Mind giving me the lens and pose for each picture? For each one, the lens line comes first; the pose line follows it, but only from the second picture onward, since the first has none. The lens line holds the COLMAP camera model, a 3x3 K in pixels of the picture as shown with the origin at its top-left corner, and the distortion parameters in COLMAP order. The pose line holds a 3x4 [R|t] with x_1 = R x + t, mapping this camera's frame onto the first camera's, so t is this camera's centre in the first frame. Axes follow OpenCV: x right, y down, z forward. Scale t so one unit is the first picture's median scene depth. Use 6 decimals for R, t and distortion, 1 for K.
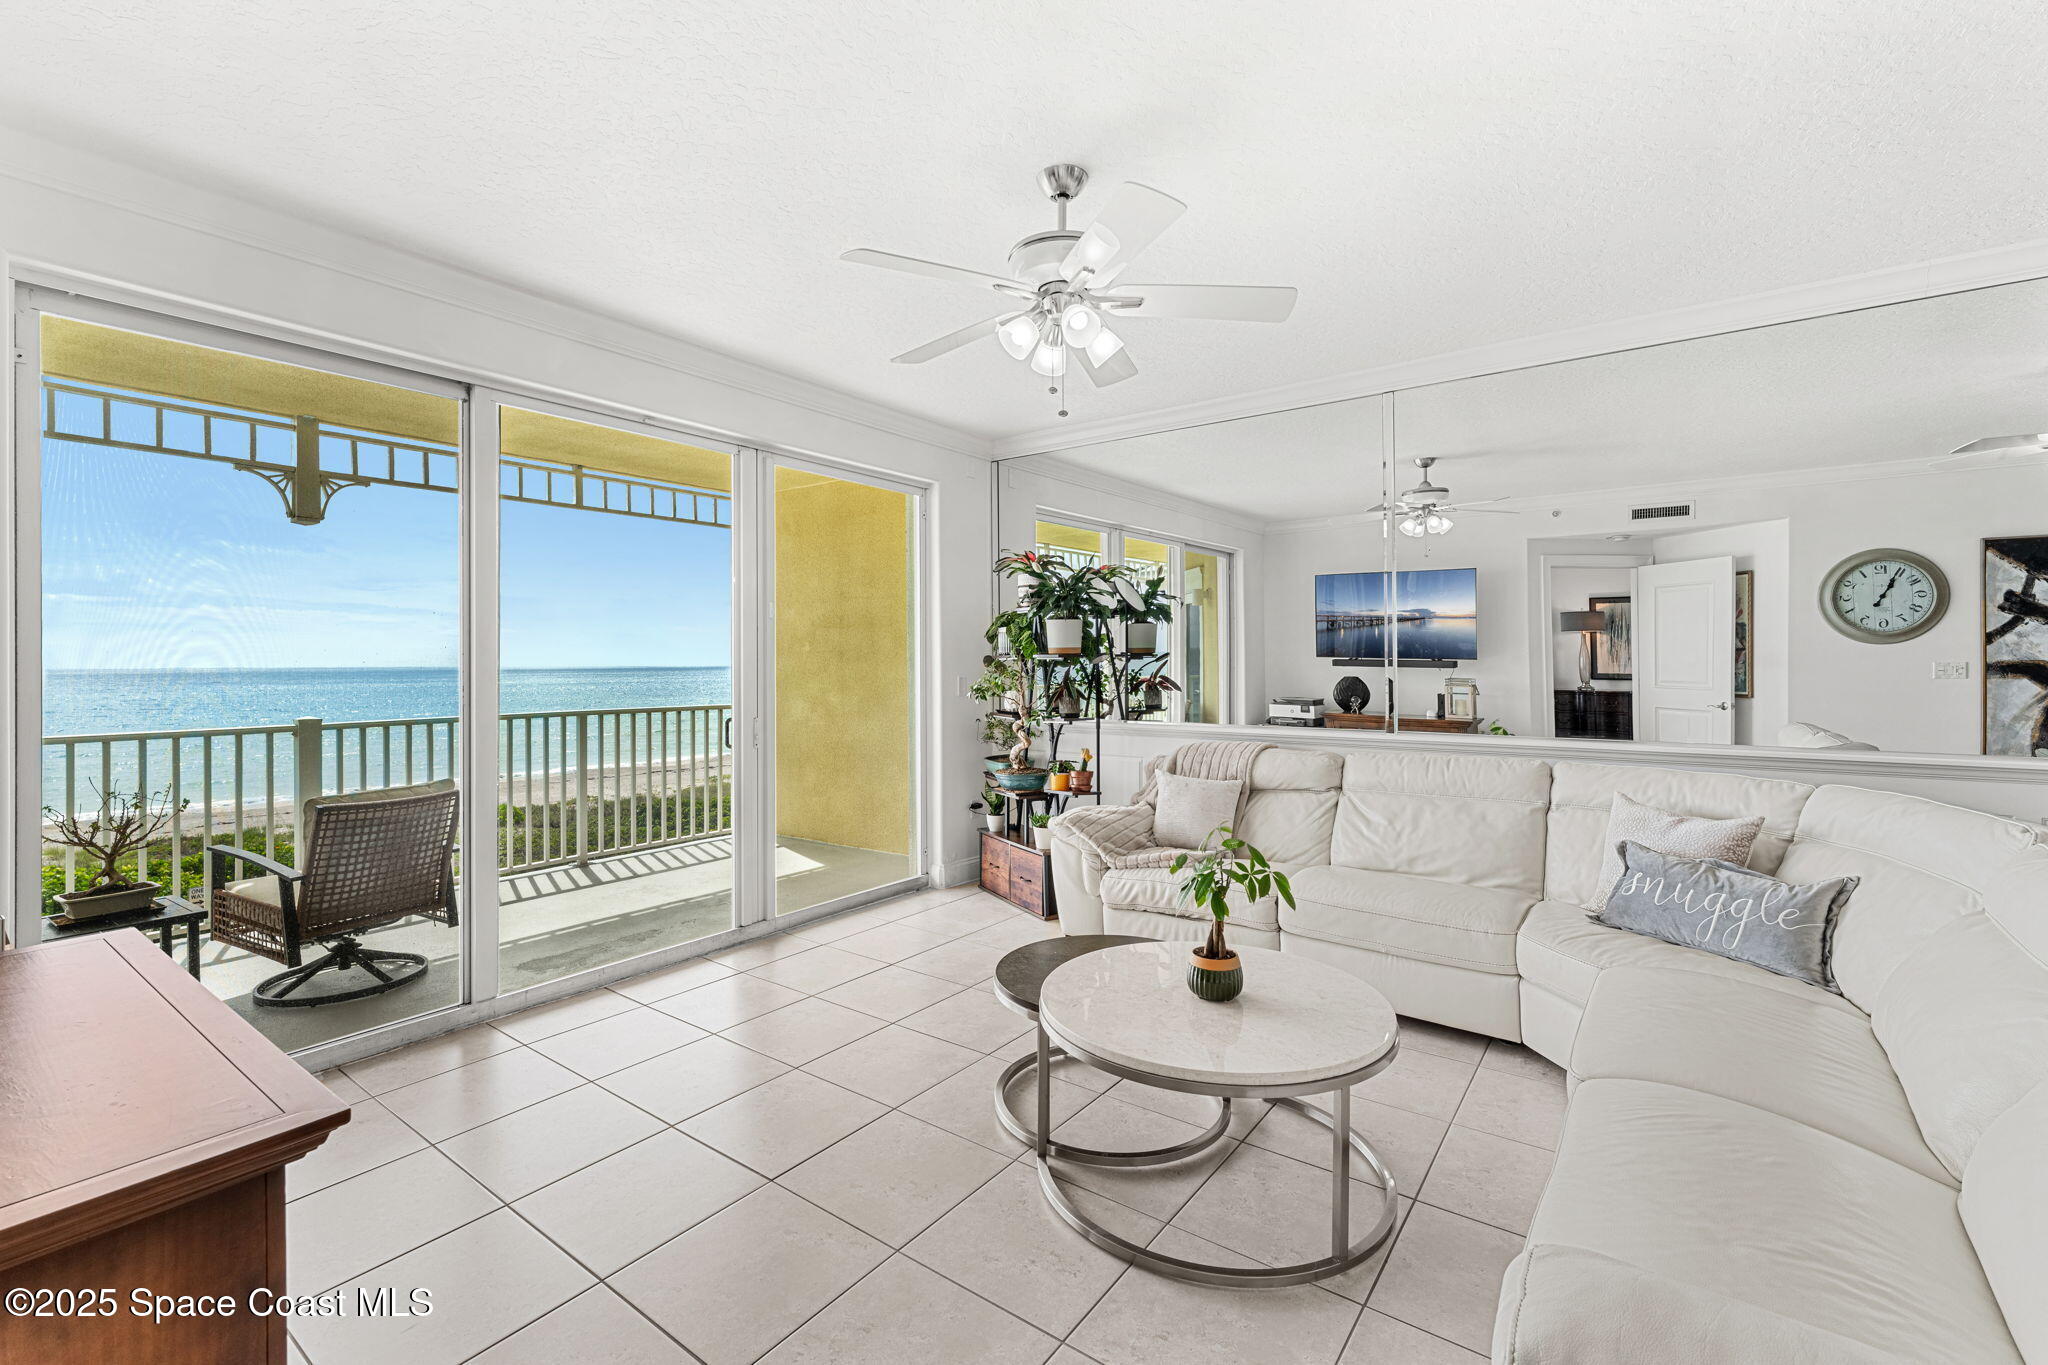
lens RADIAL K [[869.9, 0, 1037.5], [0, 869.9, 670.6], [0, 0, 1]] dist [0.001643, 0.001403]
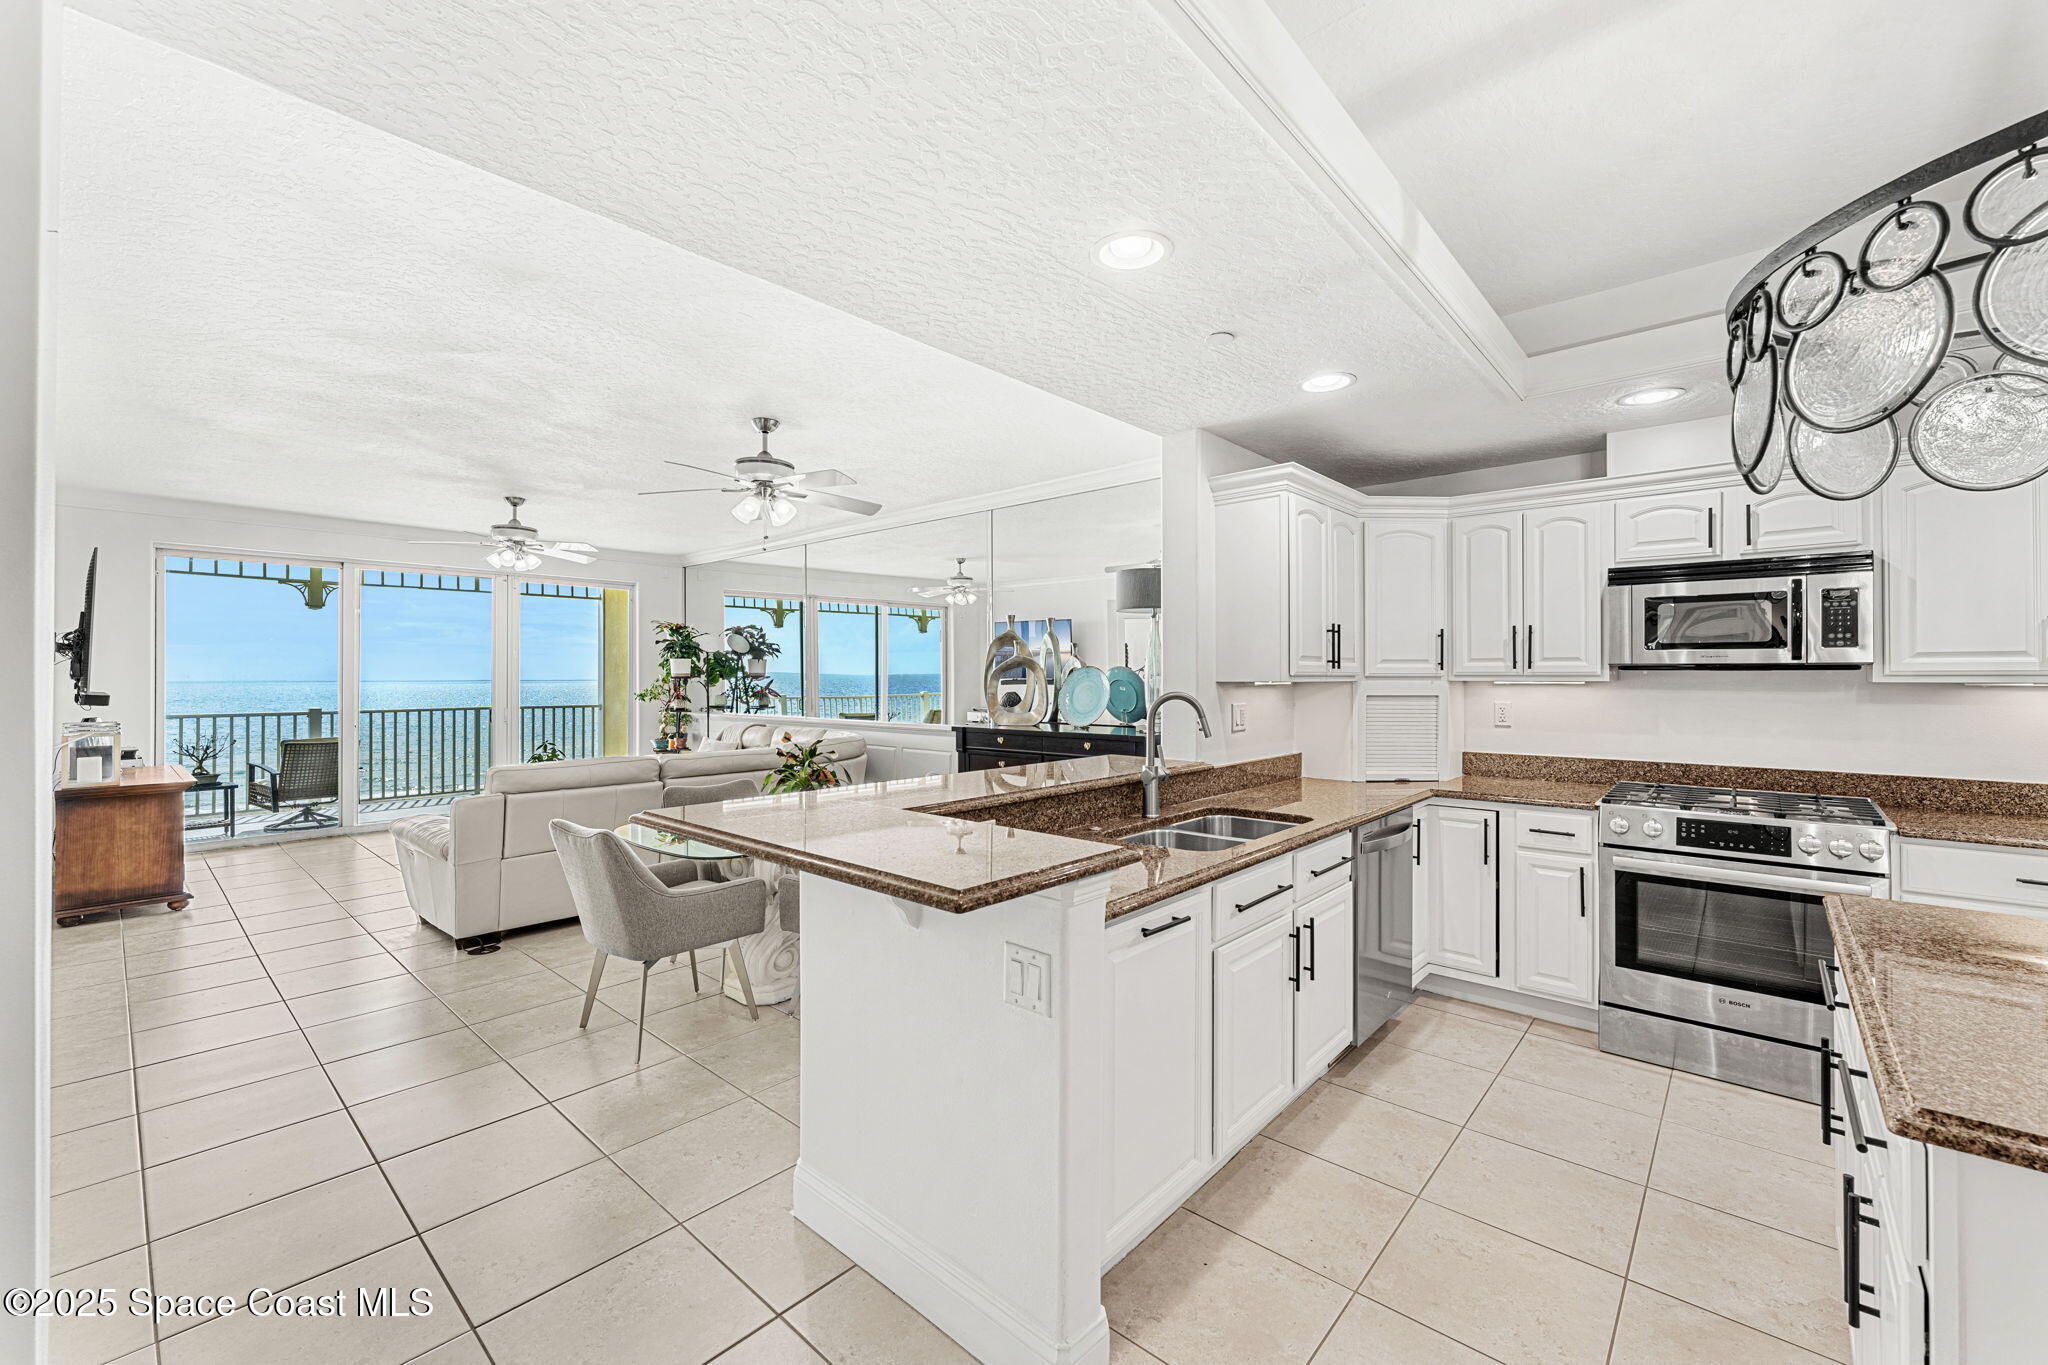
lens RADIAL K [[832.0, 0, 1097.7], [0, 832.0, 682.4], [0, 0, 1]] dist [-0.007251, -0.000426]
pose [[0.997705, 0.005964, -0.067444, 0.755813], [-0.006261, 0.999972, -0.004191, -0.003893], [0.067417, 0.004603, 0.997714, -0.533374]]
